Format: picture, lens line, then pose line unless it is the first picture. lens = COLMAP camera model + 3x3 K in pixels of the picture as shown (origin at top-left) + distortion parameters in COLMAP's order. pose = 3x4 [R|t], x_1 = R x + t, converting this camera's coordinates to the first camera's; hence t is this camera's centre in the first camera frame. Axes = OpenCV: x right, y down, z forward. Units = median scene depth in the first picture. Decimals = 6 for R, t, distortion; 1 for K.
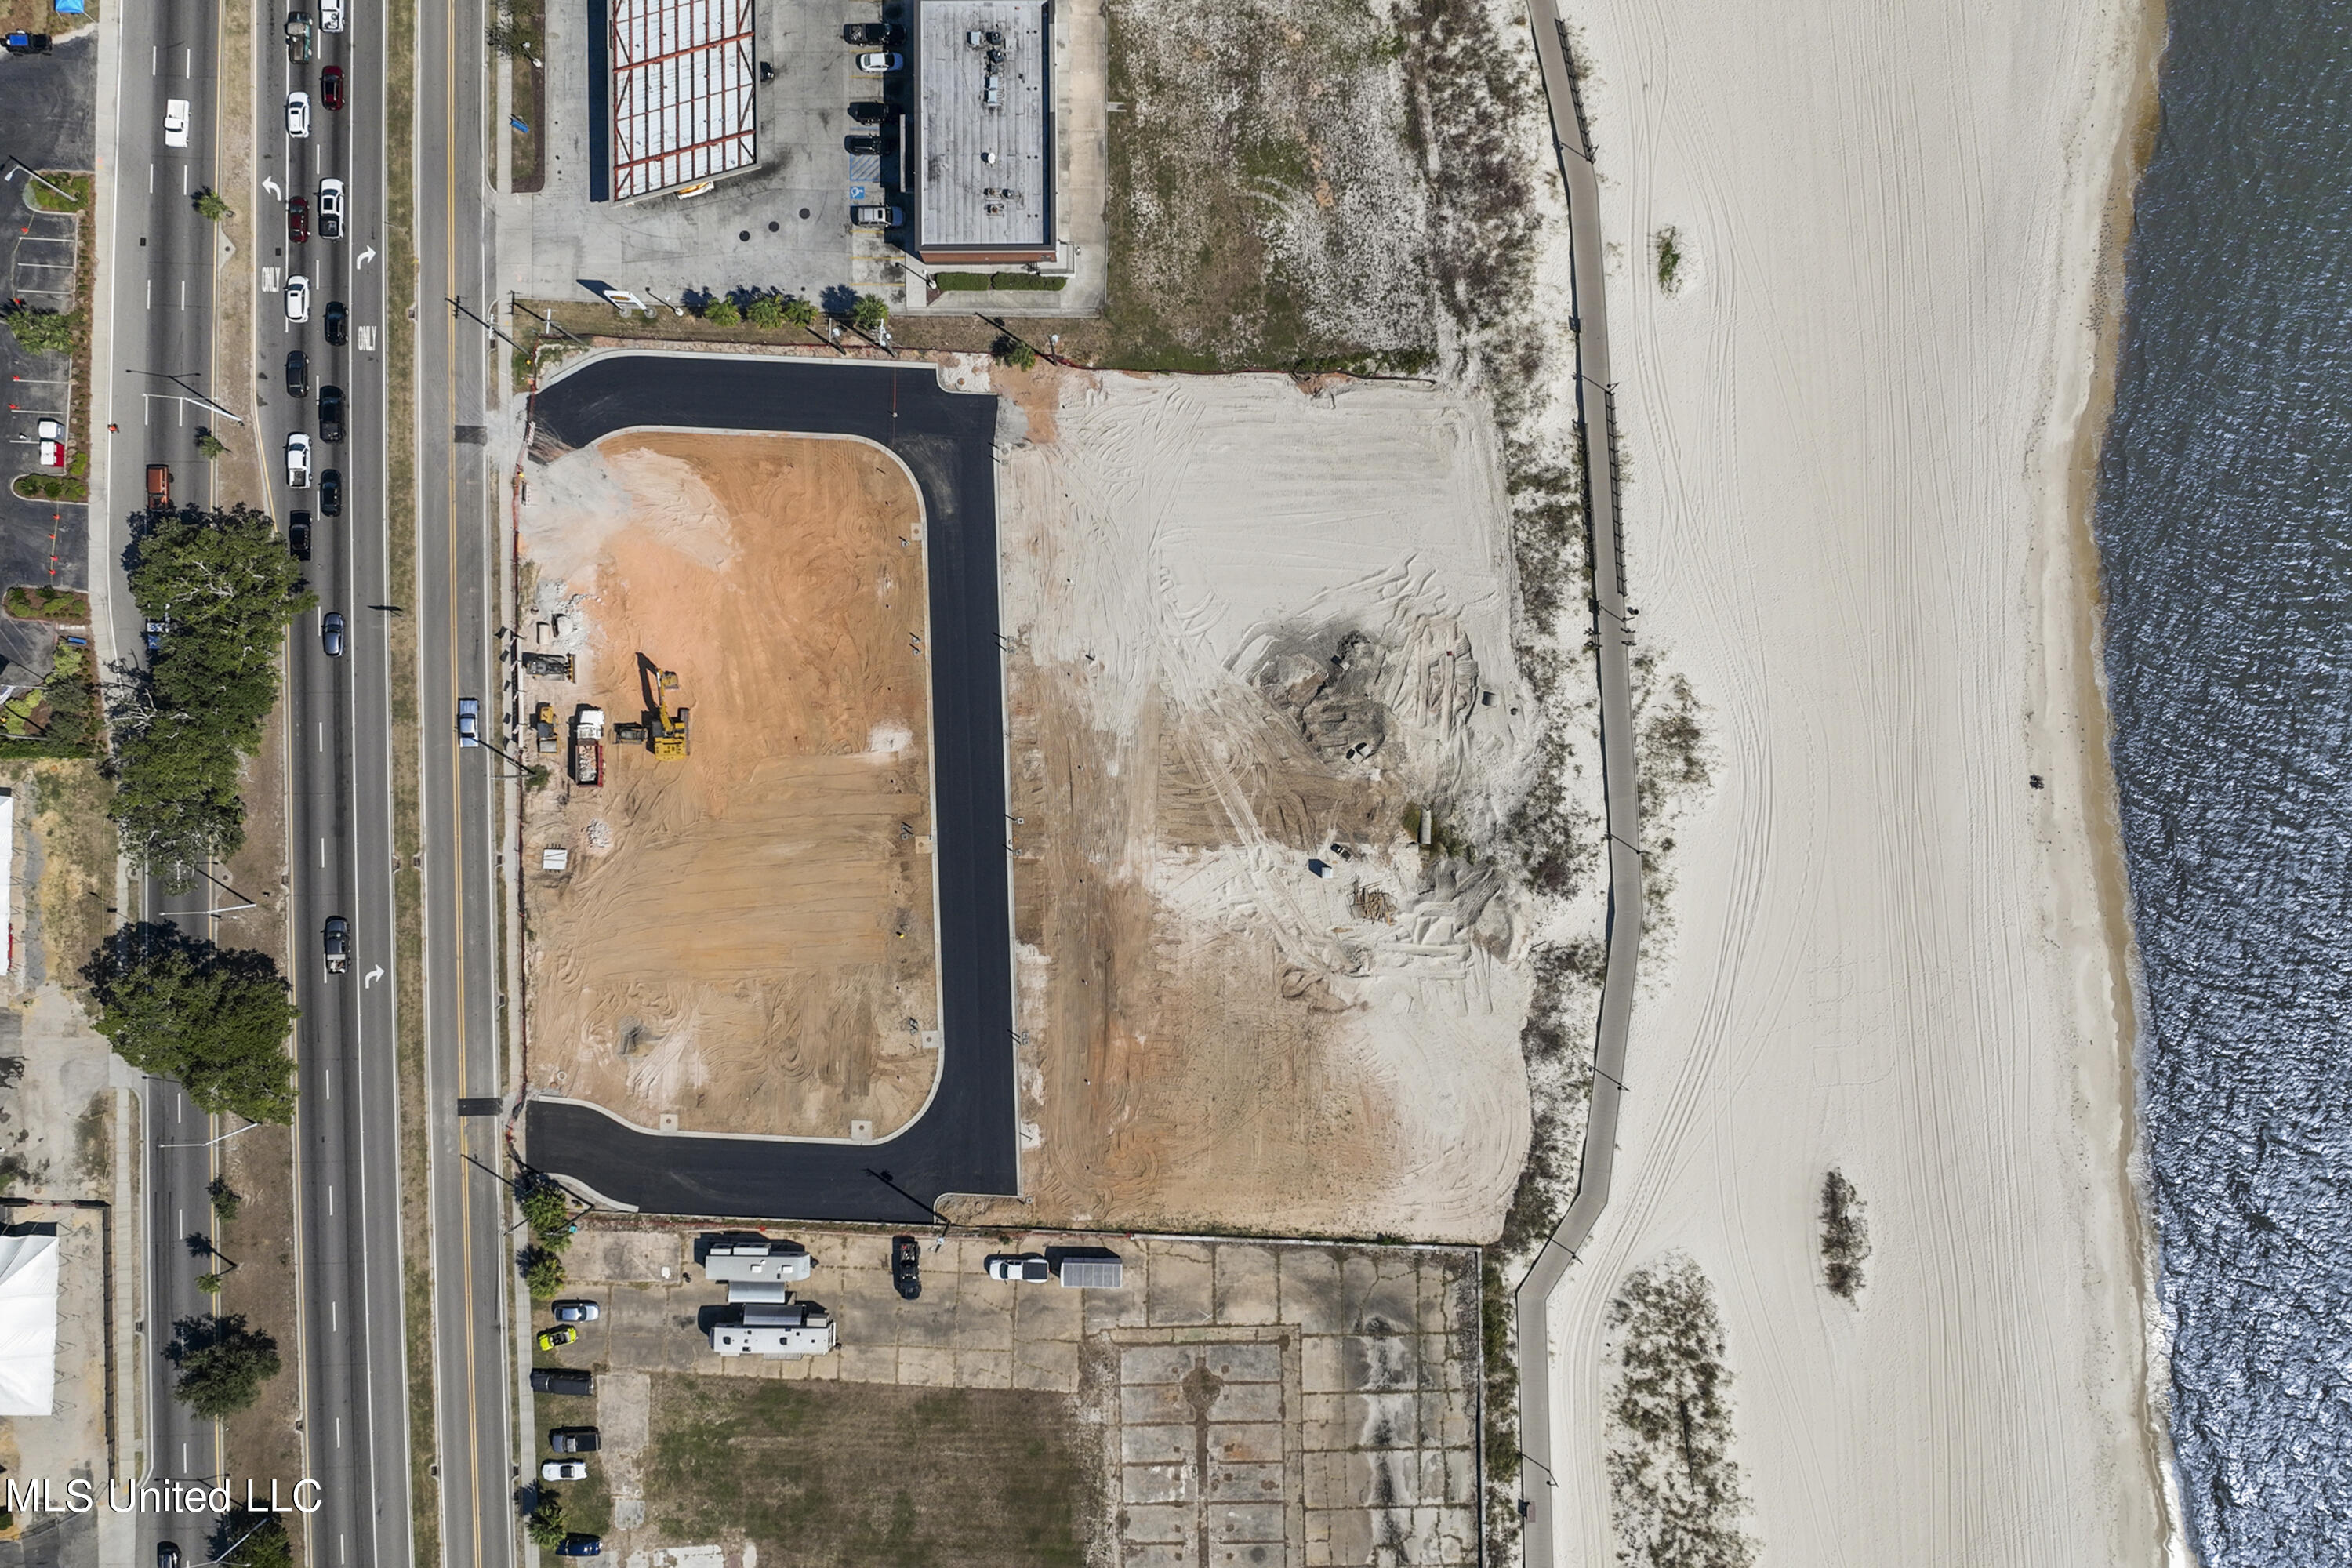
lens RADIAL K [[1992.9, 0, 1176.0], [0, 1992.9, 784.0], [0, 0, 1]] dist [0.007440, -0.004912]
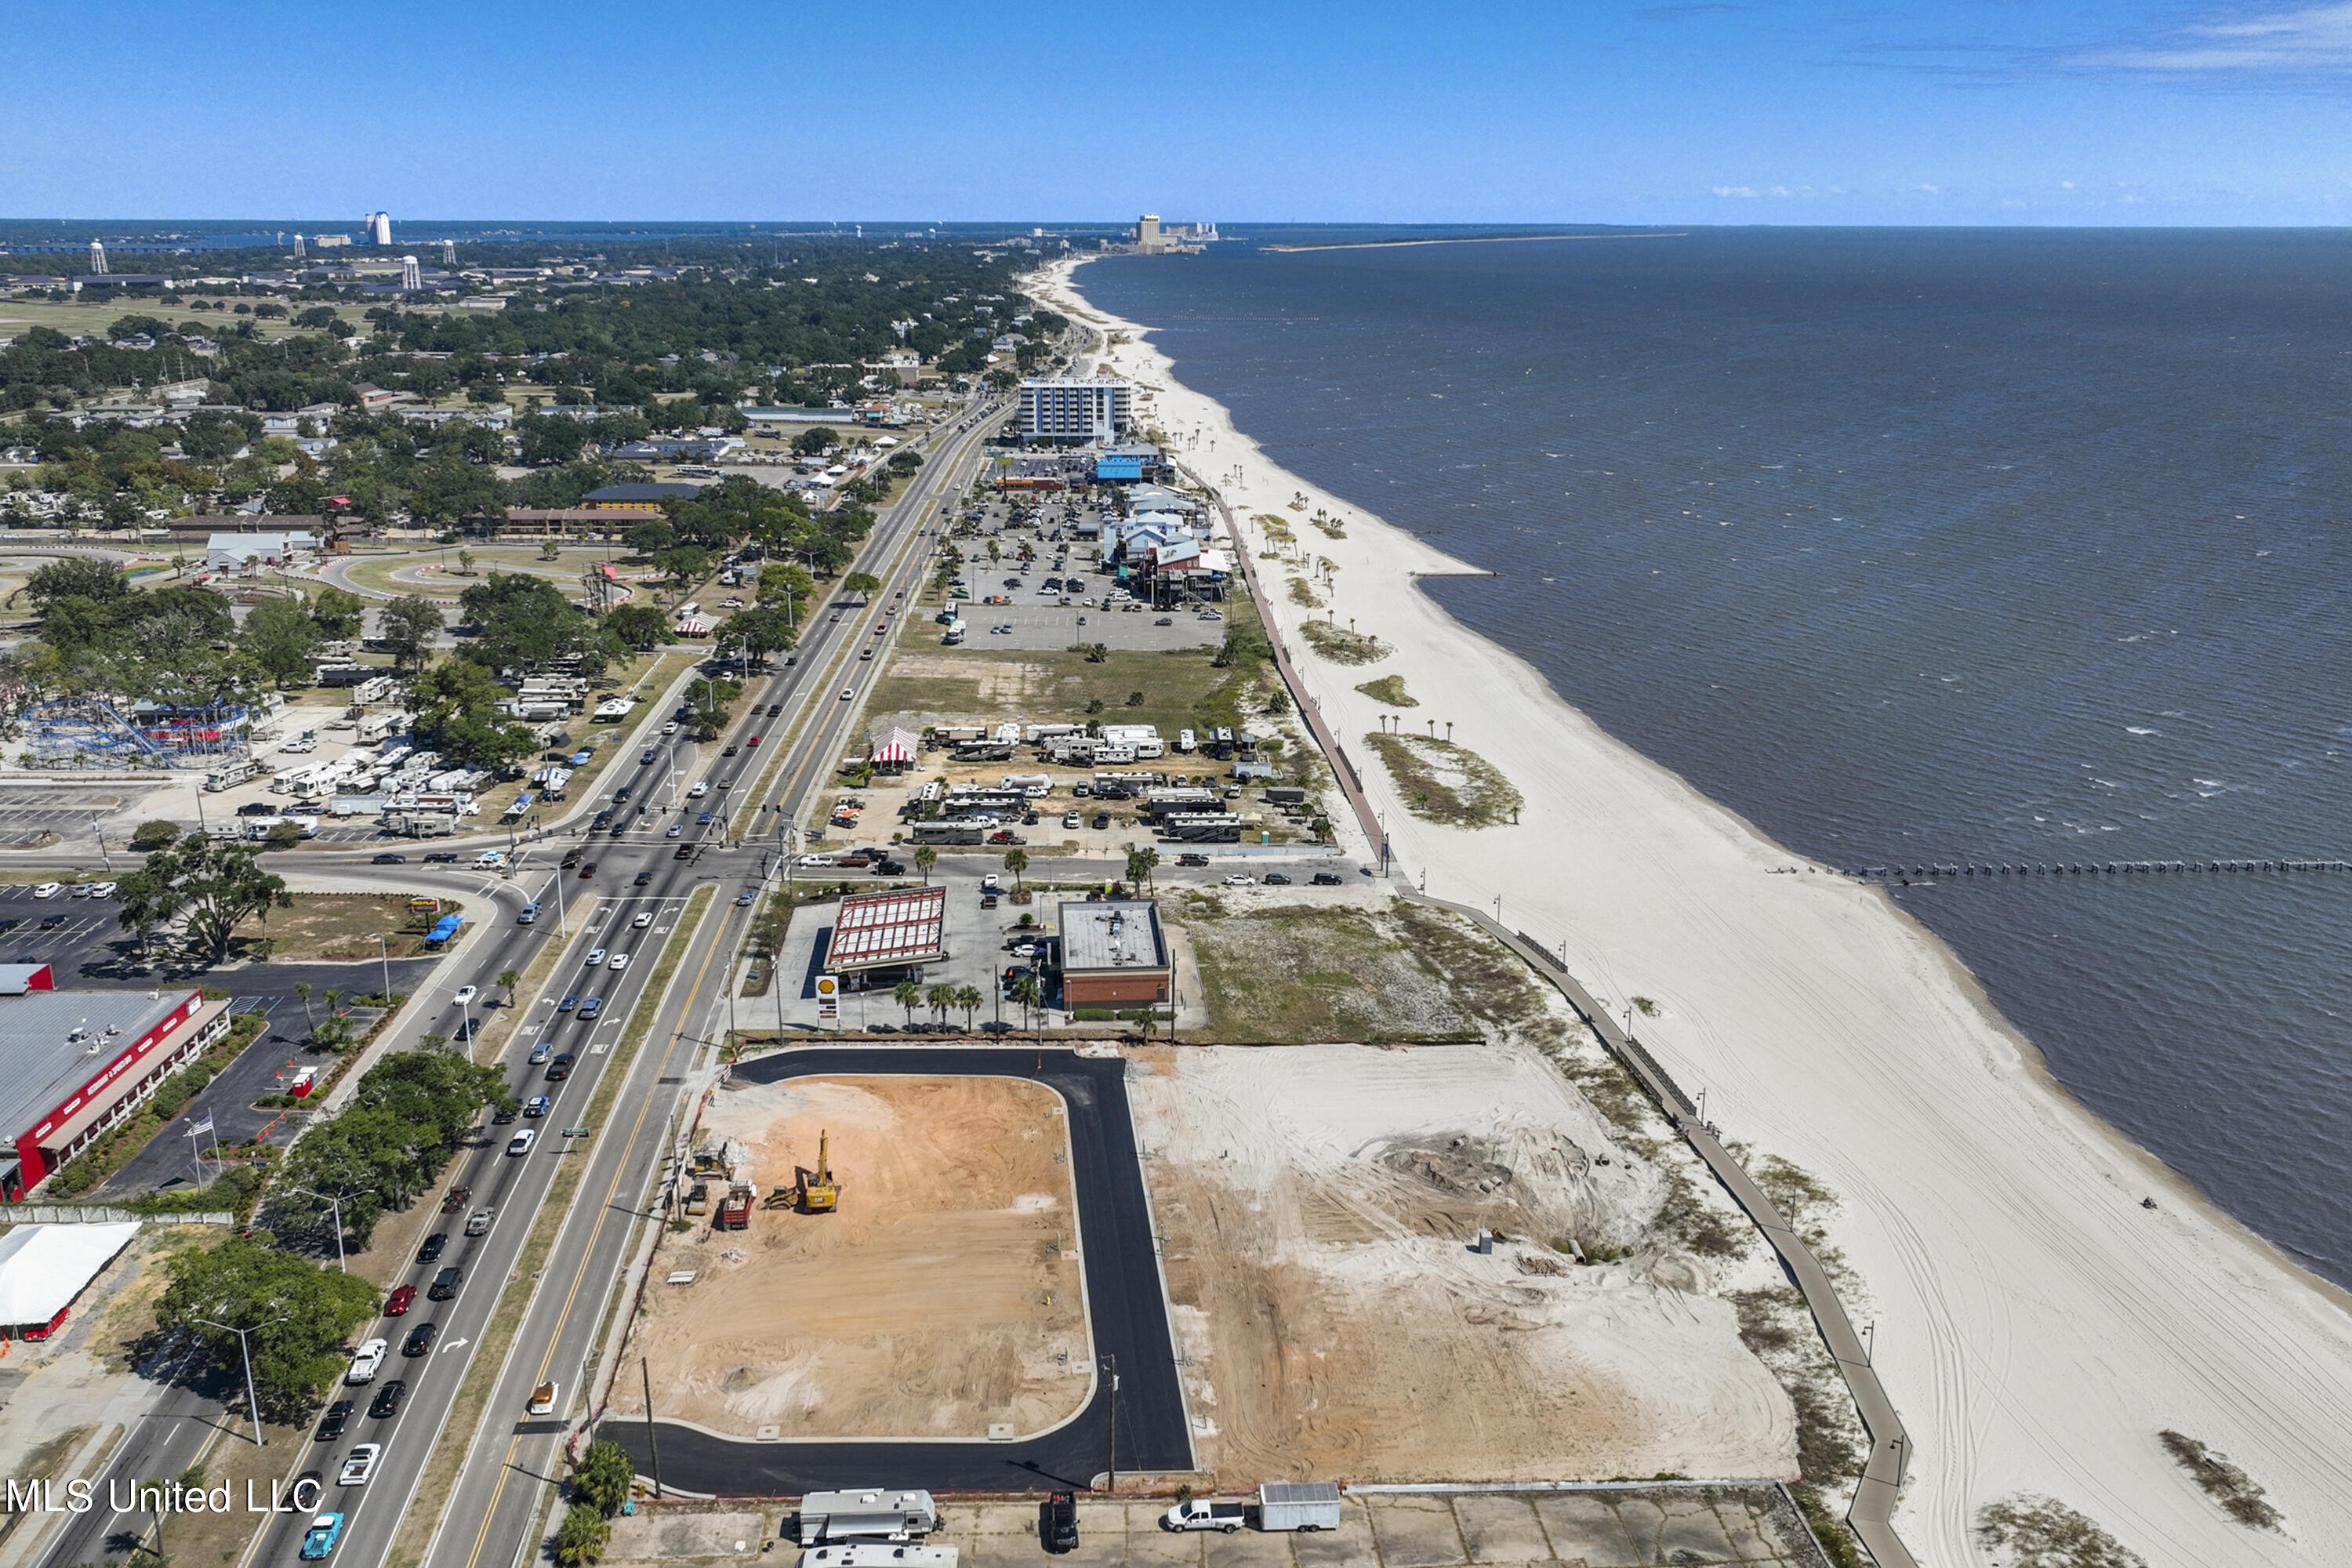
lens RADIAL K [[1962.8, 0, 1176.0], [0, 1962.8, 784.0], [0, 0, 1]] dist [0.011977, -0.010164]
pose [[0.997641, -0.019633, 0.065786, -0.133622], [0.068653, 0.288819, -0.954919, 0.882070], [-0.000252, 0.957183, 0.289485, 0.505070]]
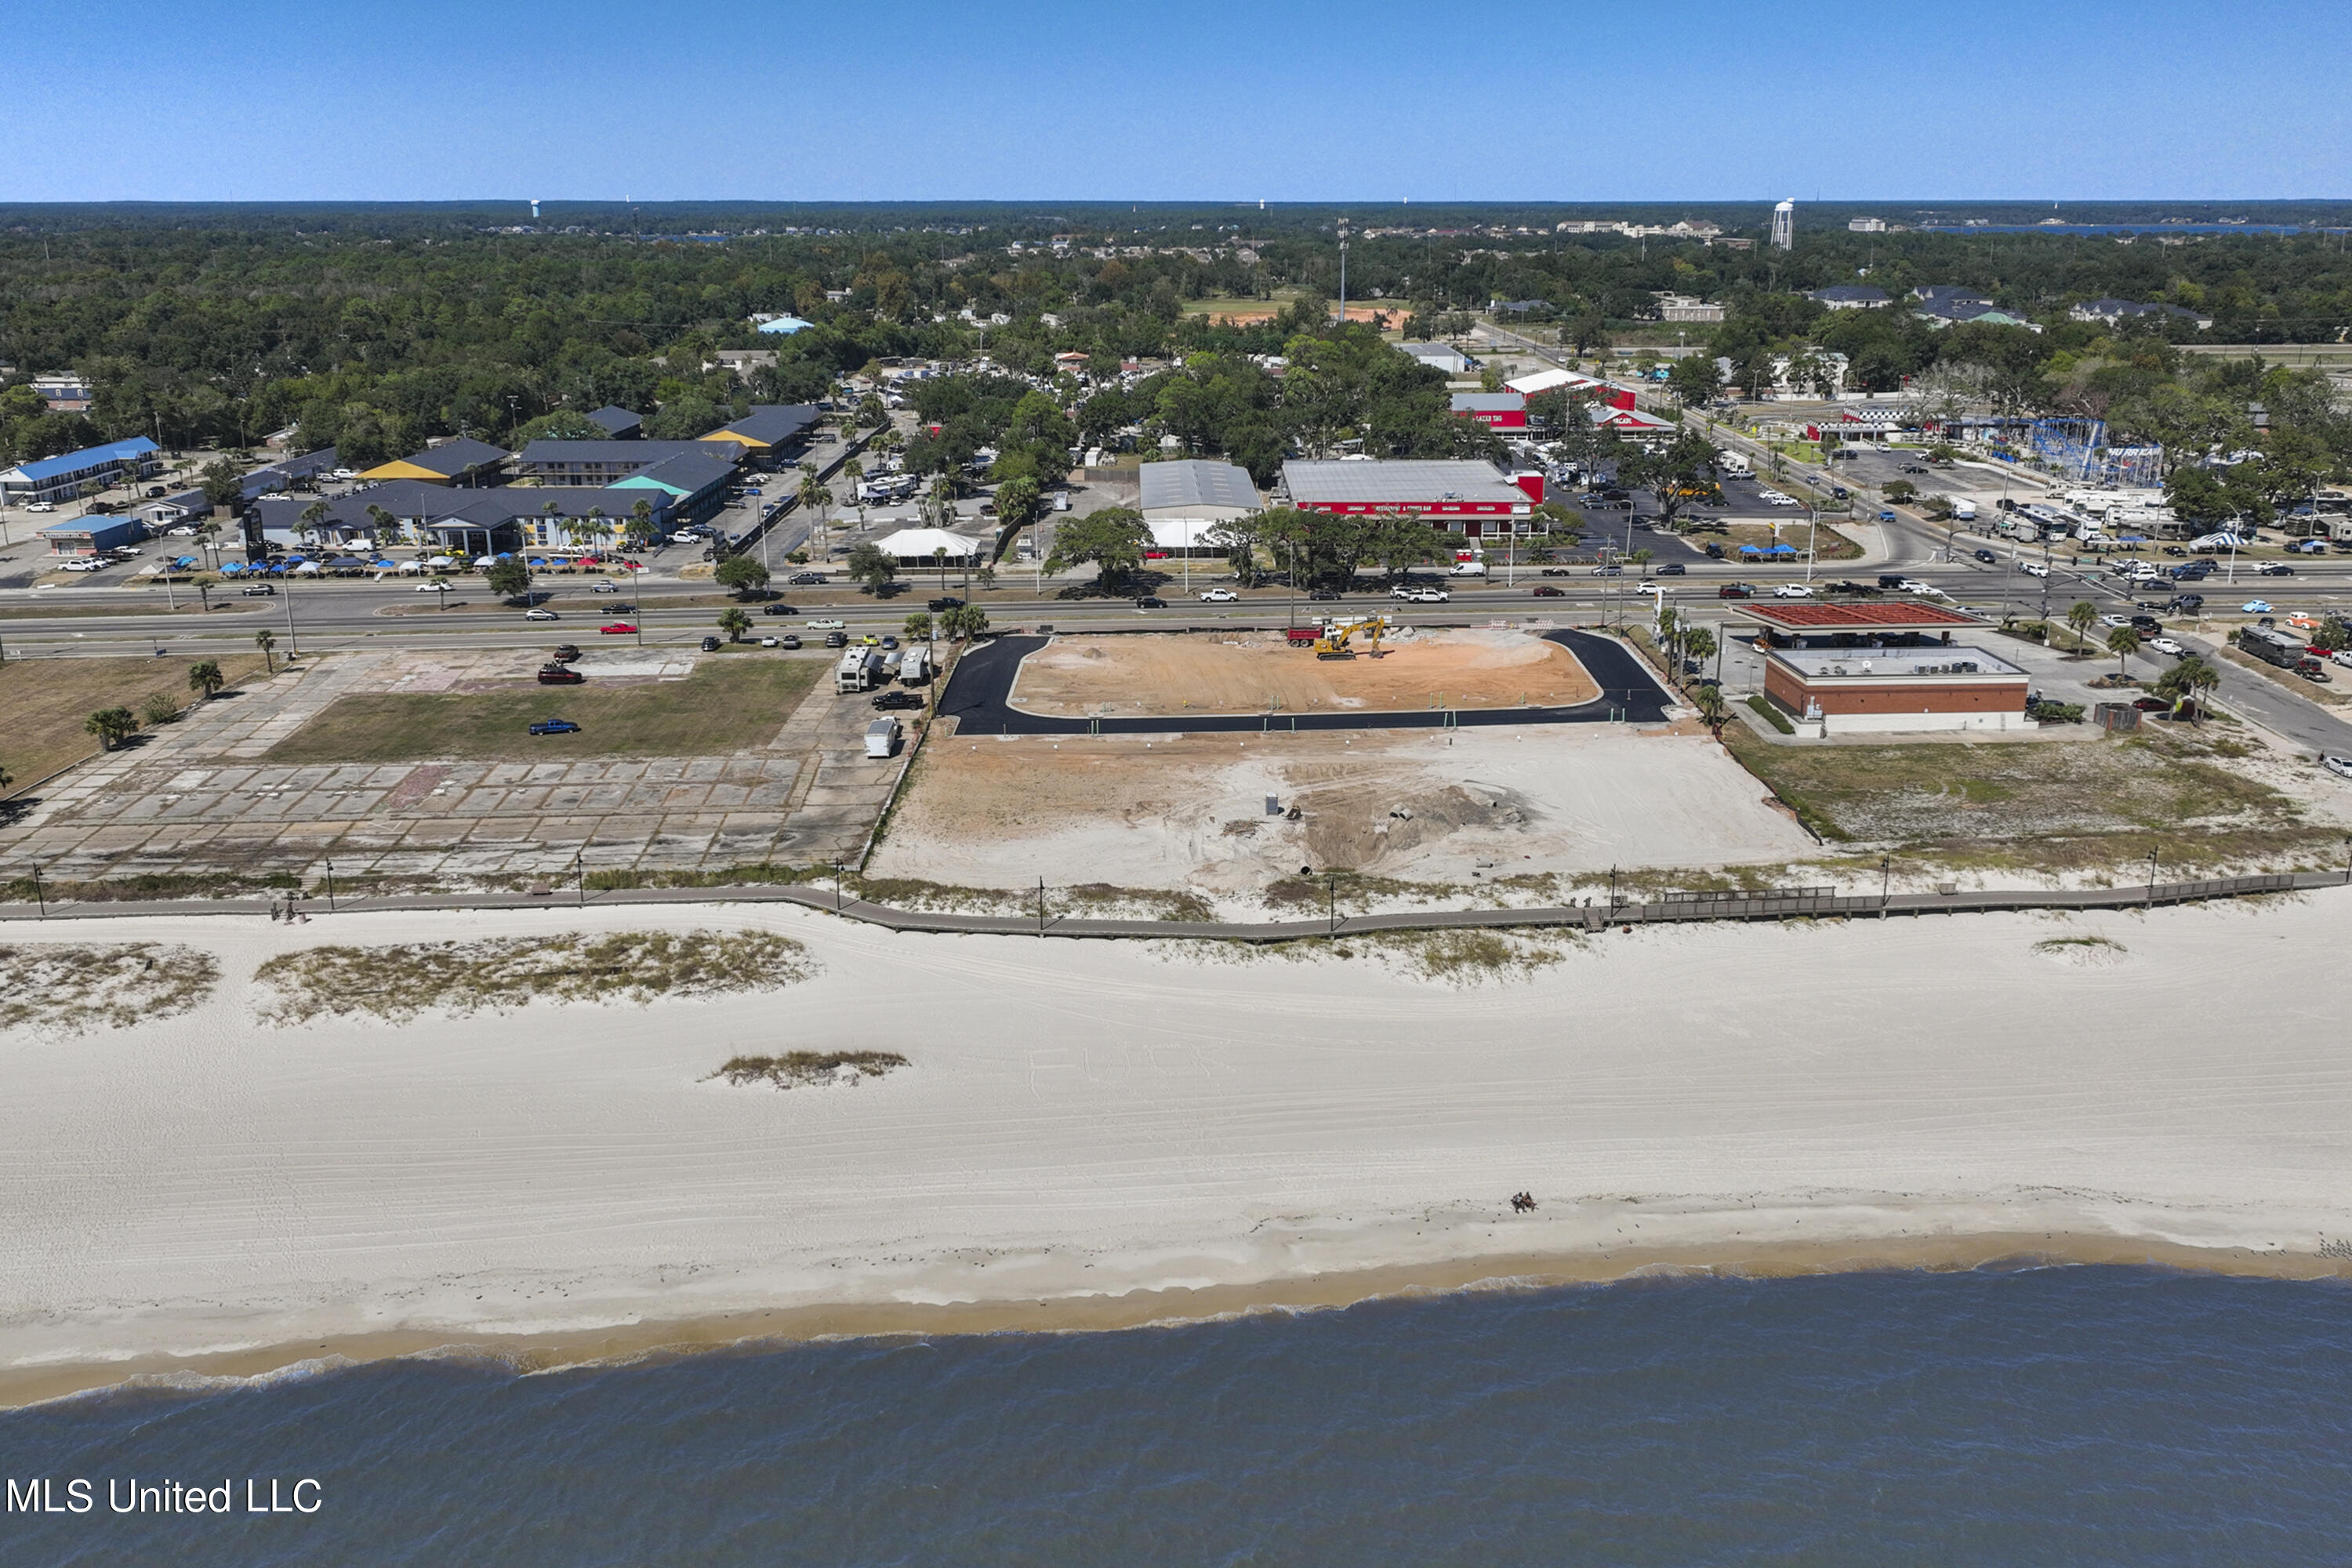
lens RADIAL K [[1962.8, 0, 1176.0], [0, 1962.8, 784.0], [0, 0, 1]] dist [0.011977, -0.010164]
pose [[0.040634, 0.283305, -0.958169, 0.970191], [-0.999111, 0.022305, -0.035775, 0.123396], [0.011237, 0.958770, 0.283959, 0.719226]]
